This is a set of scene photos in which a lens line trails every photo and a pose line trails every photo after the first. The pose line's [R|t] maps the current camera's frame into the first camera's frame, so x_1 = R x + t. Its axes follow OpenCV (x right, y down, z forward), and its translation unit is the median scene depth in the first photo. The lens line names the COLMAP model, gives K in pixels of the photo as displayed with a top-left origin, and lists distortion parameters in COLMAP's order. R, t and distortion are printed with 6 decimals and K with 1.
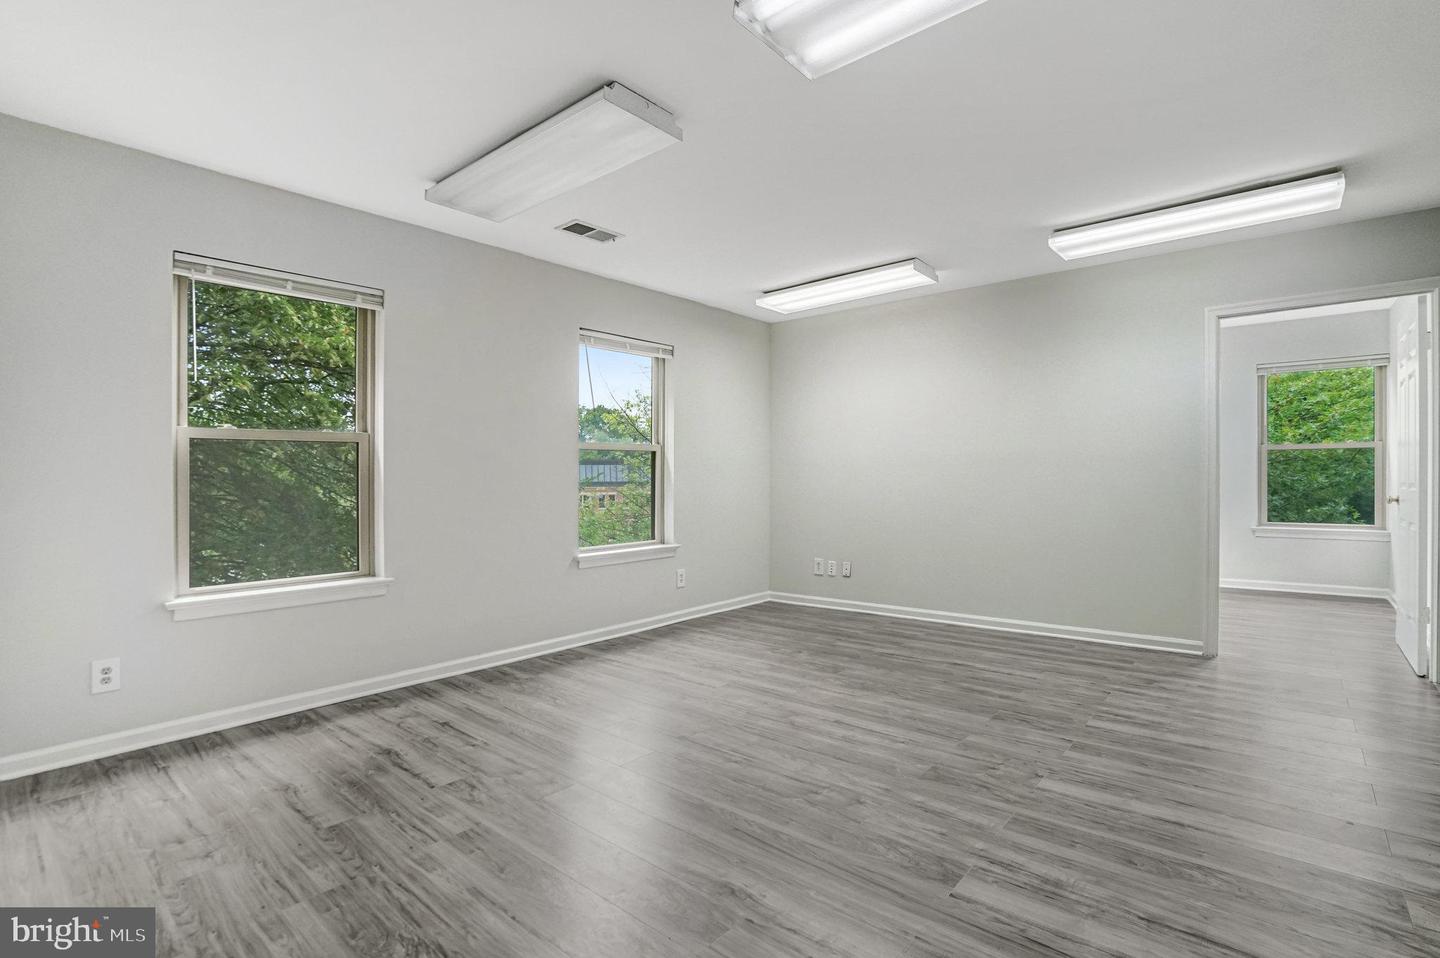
lens RADIAL K [[682.0, 0, 710.7], [0, 682.0, 482.1], [0, 0, 1]] dist [-0.064454, 0.023597]
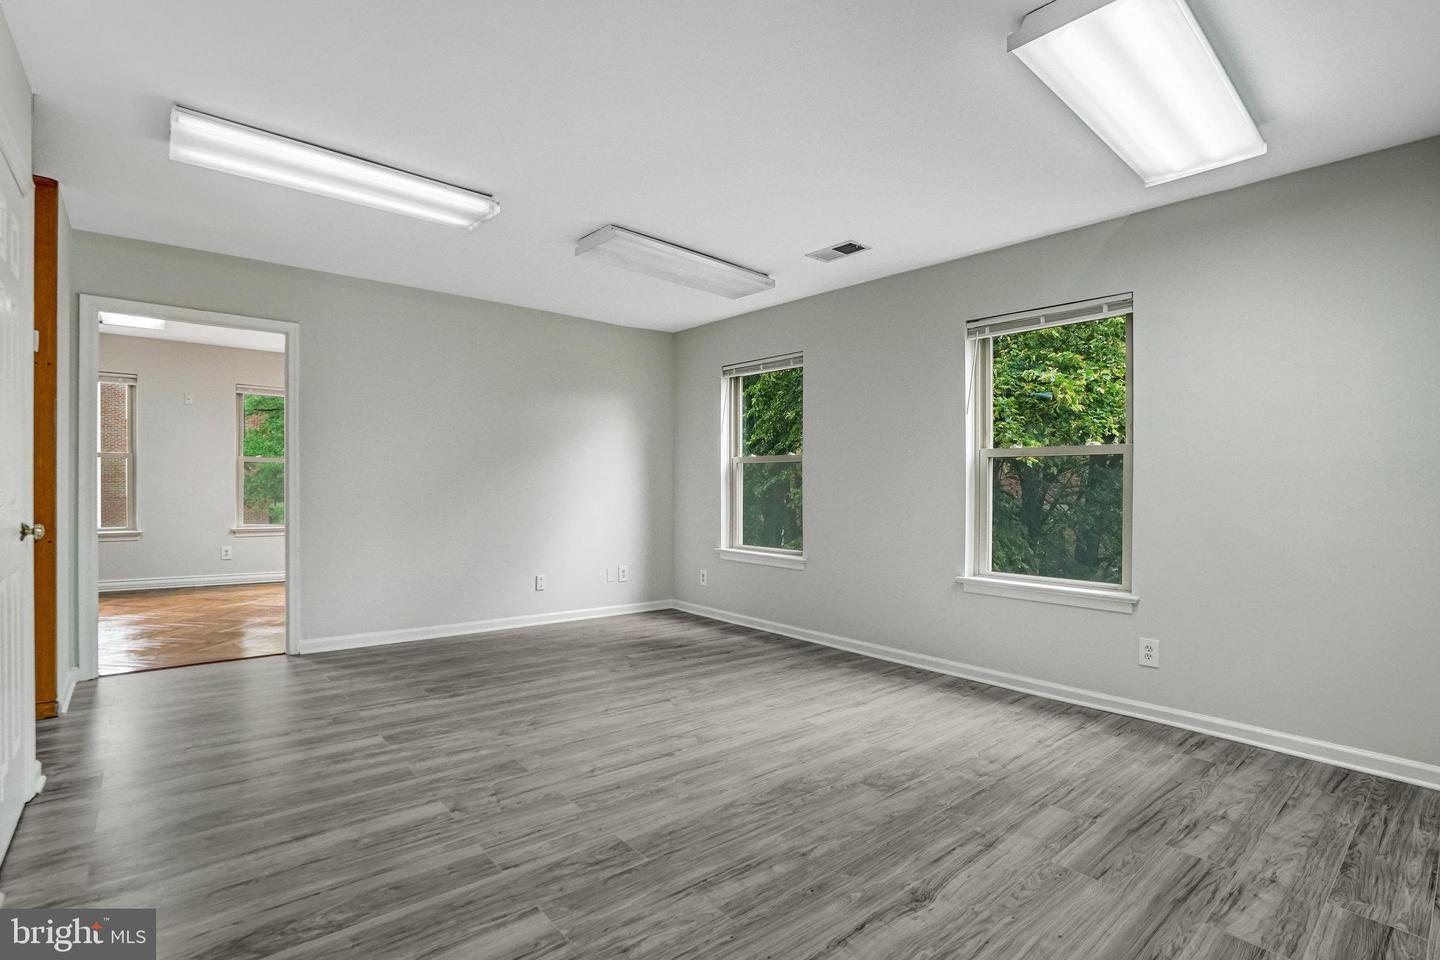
lens RADIAL K [[682.0, 0, 710.7], [0, 682.0, 483.1], [0, 0, 1]] dist [-0.064454, 0.023597]
pose [[-0.152666, 0.003450, -0.988272, 0.993113], [-0.021623, 0.999743, 0.006830, -0.018302], [0.988041, 0.022412, -0.152552, 1.089427]]
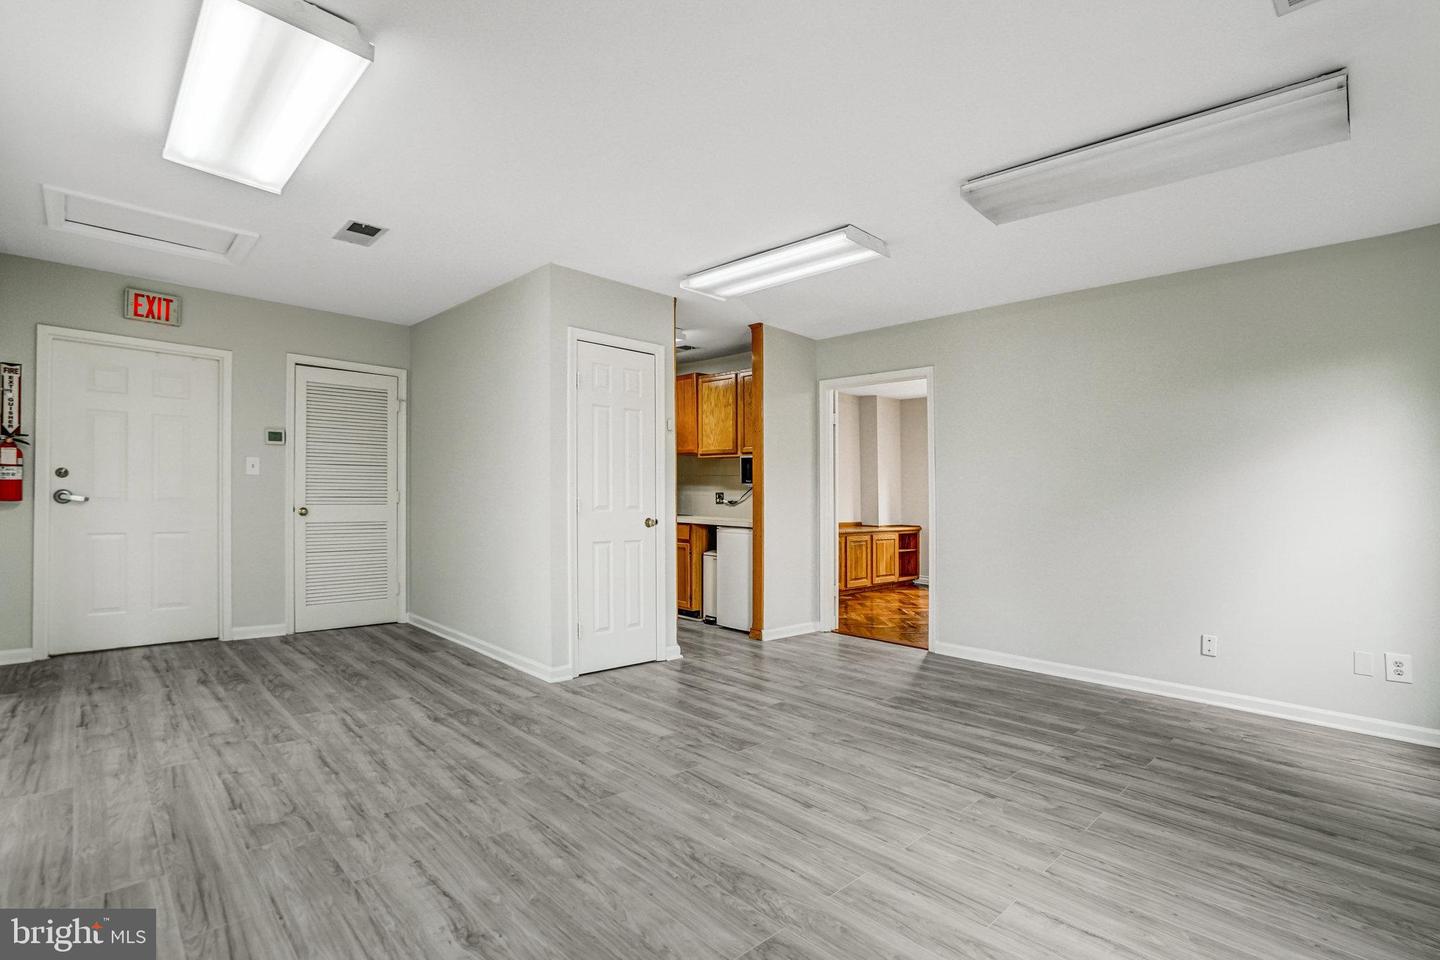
lens RADIAL K [[682.0, 0, 710.7], [0, 682.0, 483.1], [0, 0, 1]] dist [-0.064454, 0.023597]
pose [[-0.995835, -0.012271, 0.090349, 0.216171], [-0.013516, 0.999822, -0.013181, -0.014368], [-0.090171, -0.014347, -0.995823, 1.661409]]
